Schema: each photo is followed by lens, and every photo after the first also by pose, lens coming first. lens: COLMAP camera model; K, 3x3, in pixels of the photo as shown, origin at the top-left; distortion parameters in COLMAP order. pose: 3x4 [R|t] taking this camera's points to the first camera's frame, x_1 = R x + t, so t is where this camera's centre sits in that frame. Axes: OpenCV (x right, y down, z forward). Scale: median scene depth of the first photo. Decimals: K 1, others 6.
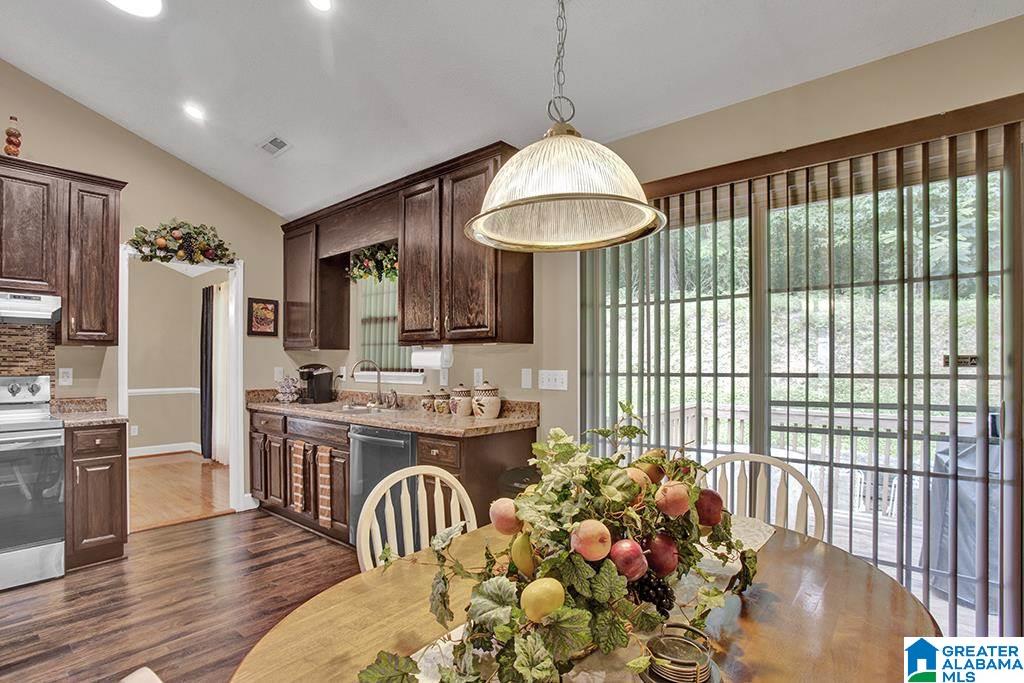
lens RADIAL K [[521.8, 0, 492.6], [0, 521.8, 362.4], [0, 0, 1]] dist [-0.016910, 0.000551]
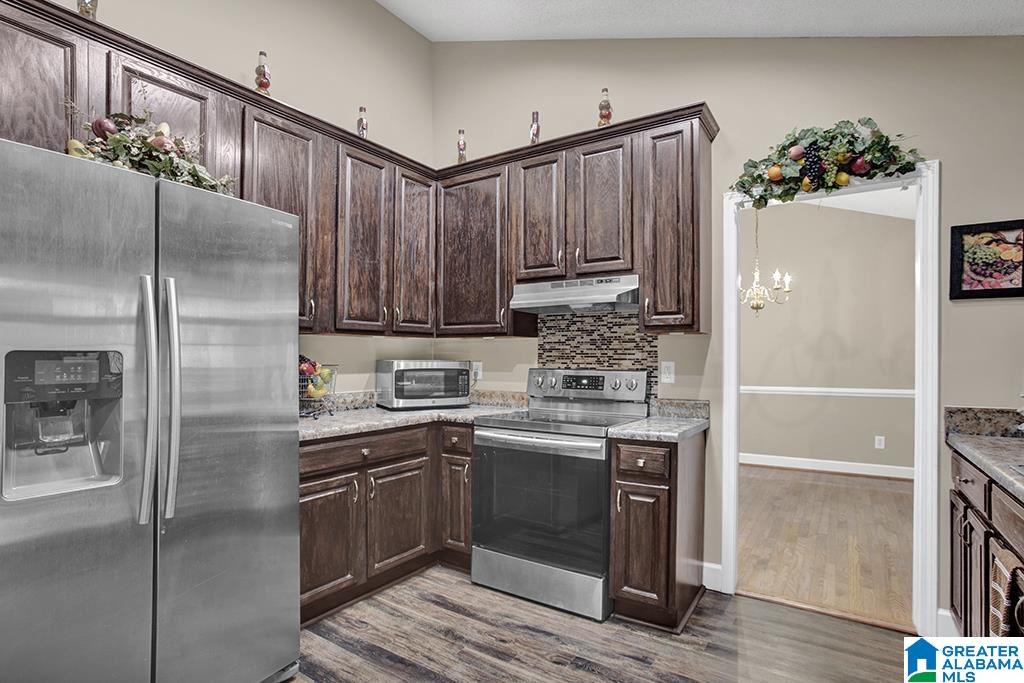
lens RADIAL K [[521.8, 0, 510.1], [0, 521.8, 350.2], [0, 0, 1]] dist [-0.016910, 0.000551]
pose [[0.156416, -0.021444, -0.987459, -0.044458], [0.000442, 0.999766, -0.021642, 0.010076], [0.987691, 0.002949, 0.156388, 0.587990]]
